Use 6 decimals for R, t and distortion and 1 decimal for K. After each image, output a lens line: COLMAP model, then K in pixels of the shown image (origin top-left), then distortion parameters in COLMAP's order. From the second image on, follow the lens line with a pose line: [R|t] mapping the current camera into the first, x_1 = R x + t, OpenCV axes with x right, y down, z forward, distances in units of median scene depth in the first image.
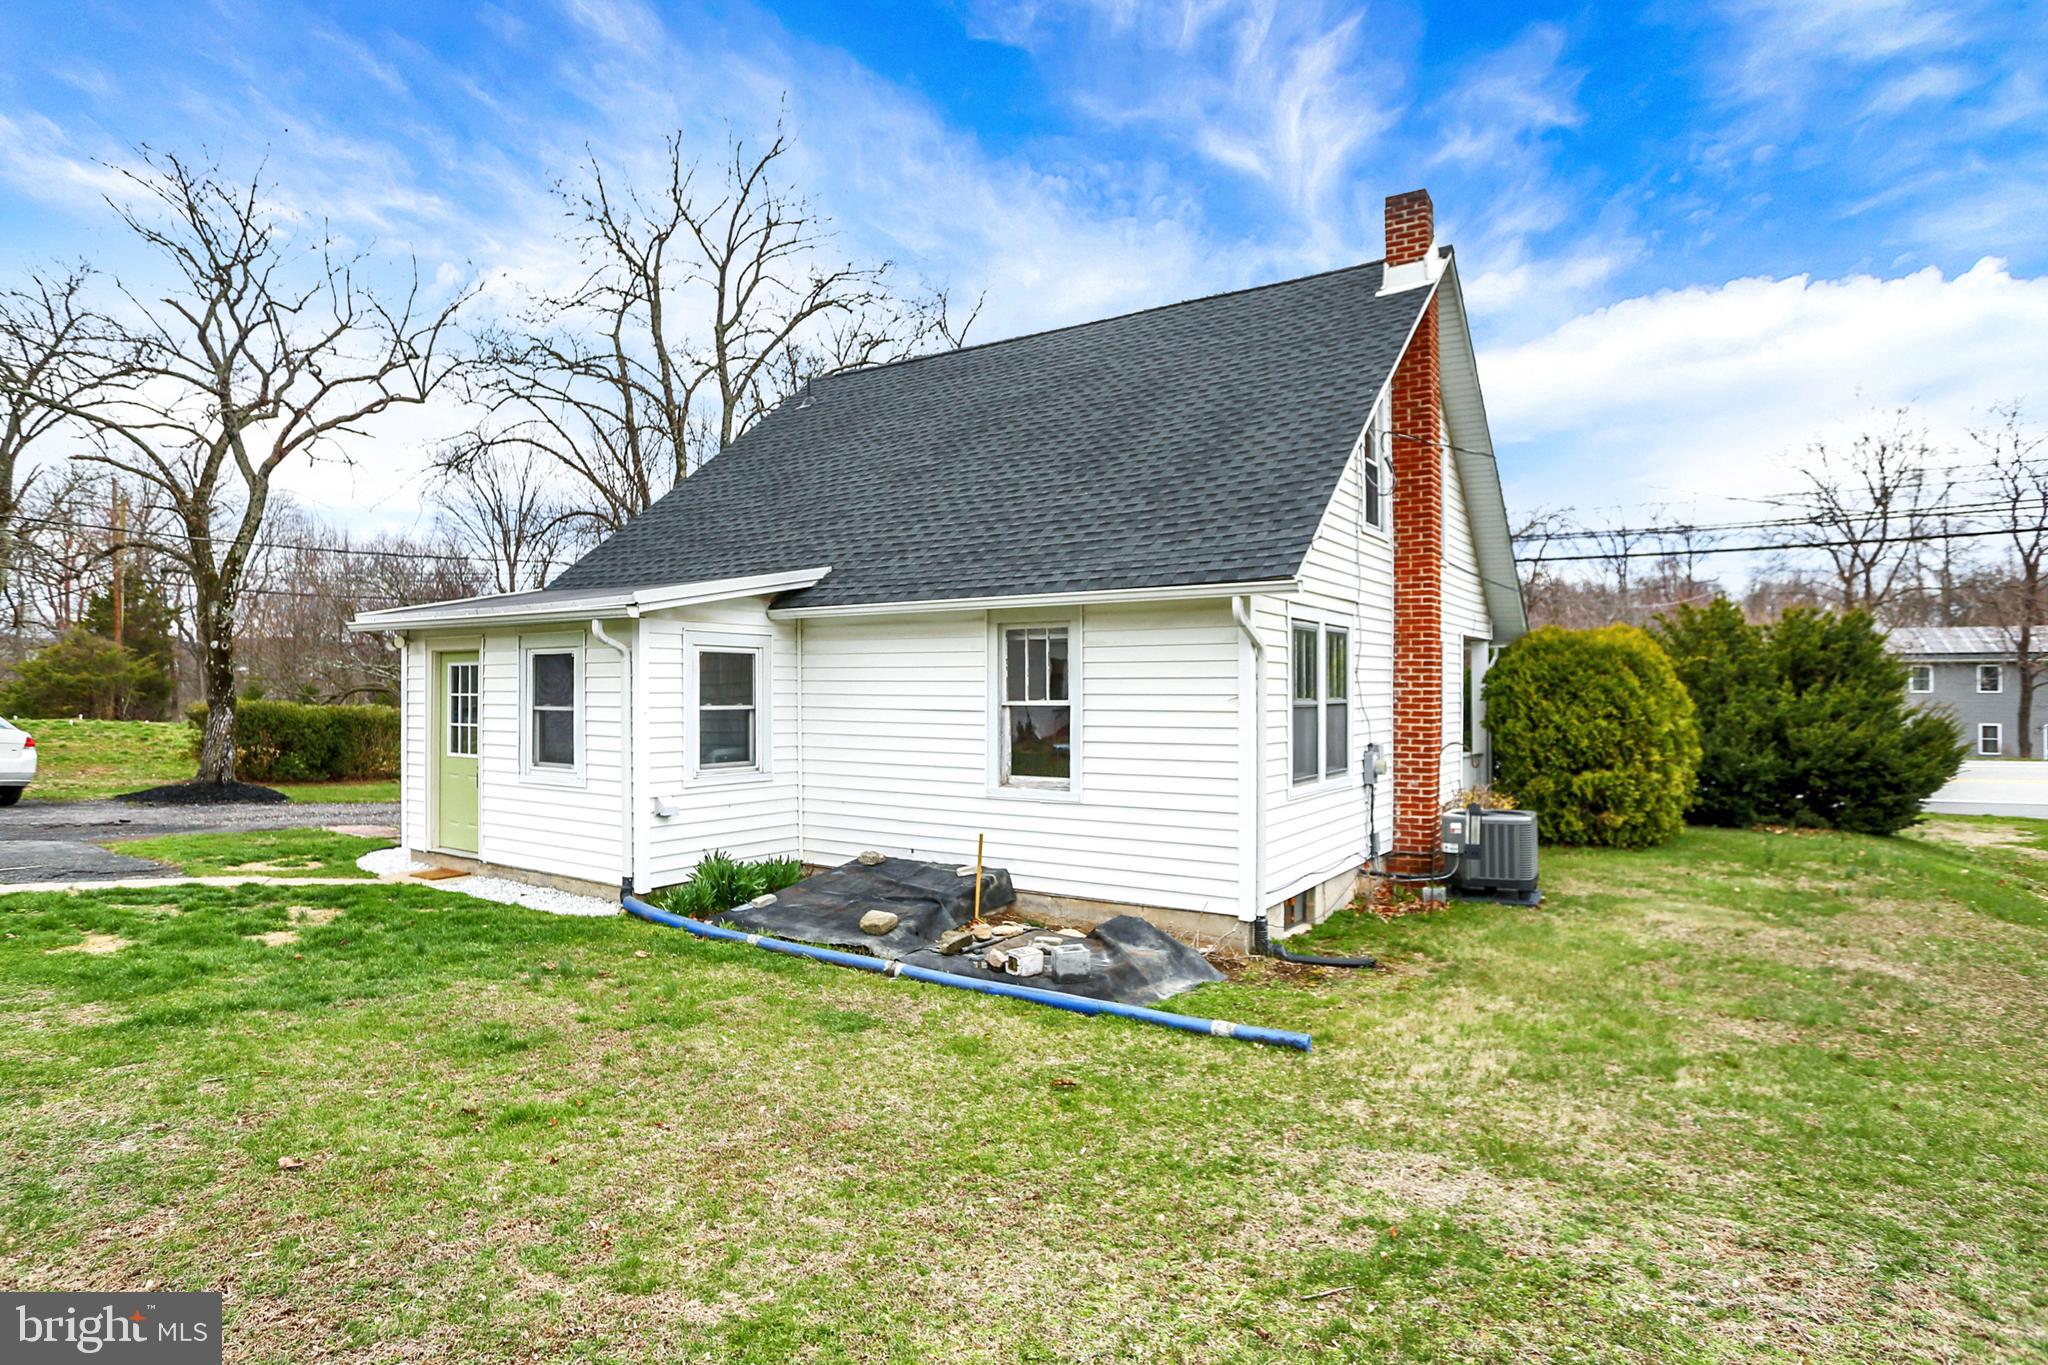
lens RADIAL K [[1021.1, 0, 1025.5], [0, 1021.1, 684.4], [0, 0, 1]] dist [-0.037939, 0.005353]
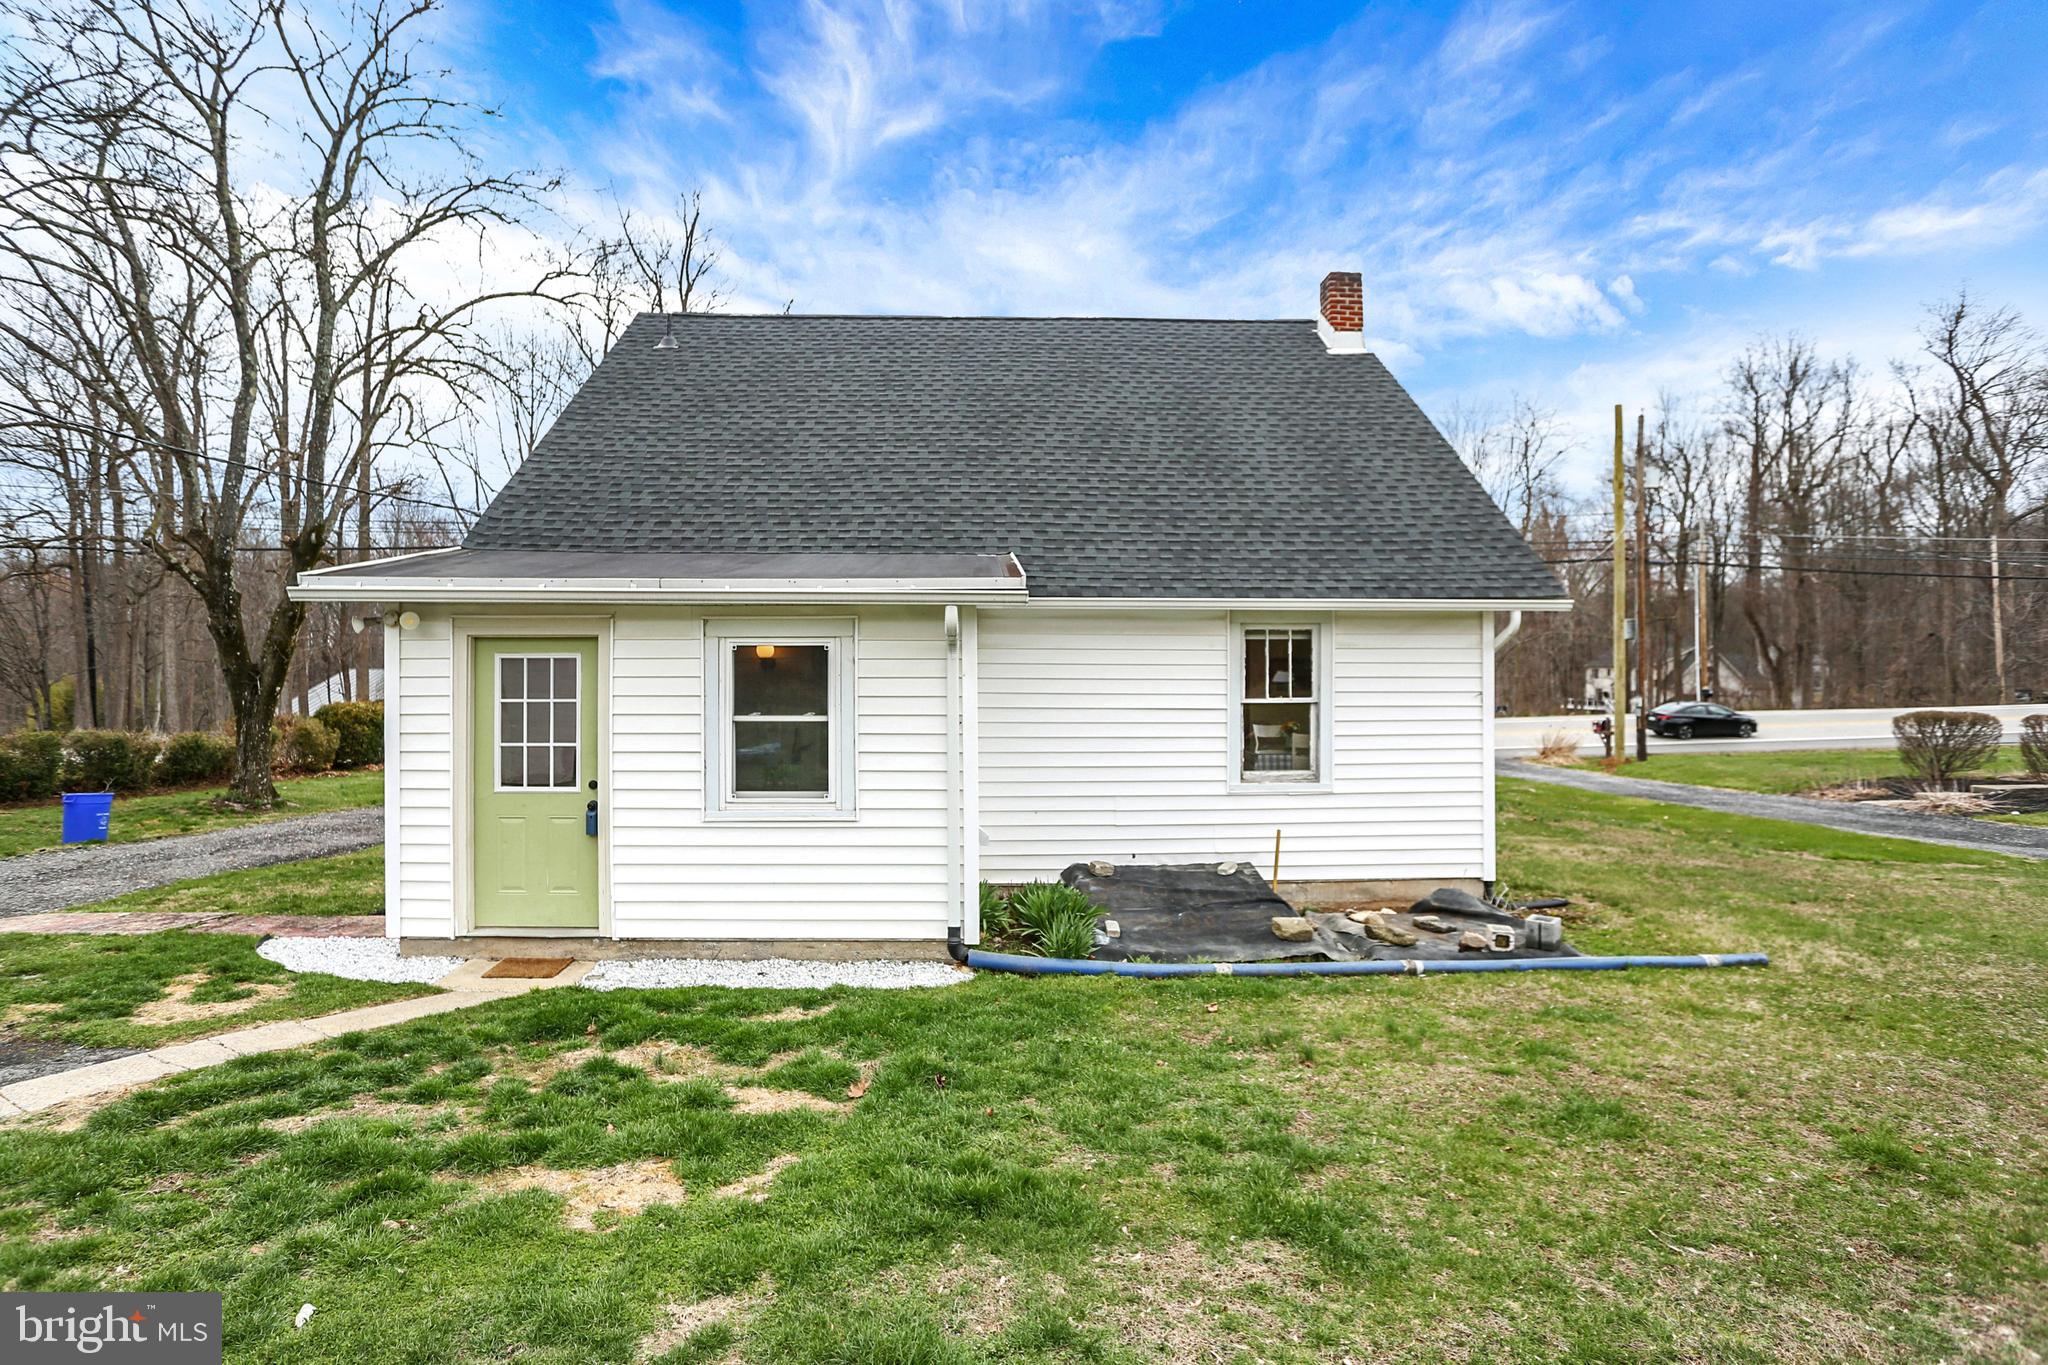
lens RADIAL K [[962.5, 0, 1023.4], [0, 962.5, 681.6], [0, 0, 1]] dist [-0.022136, 0.001085]
pose [[0.825370, -0.005226, 0.564569, -0.749320], [-0.001765, 0.999928, 0.011837, -0.012651], [-0.564590, -0.010766, 0.825301, 0.327321]]
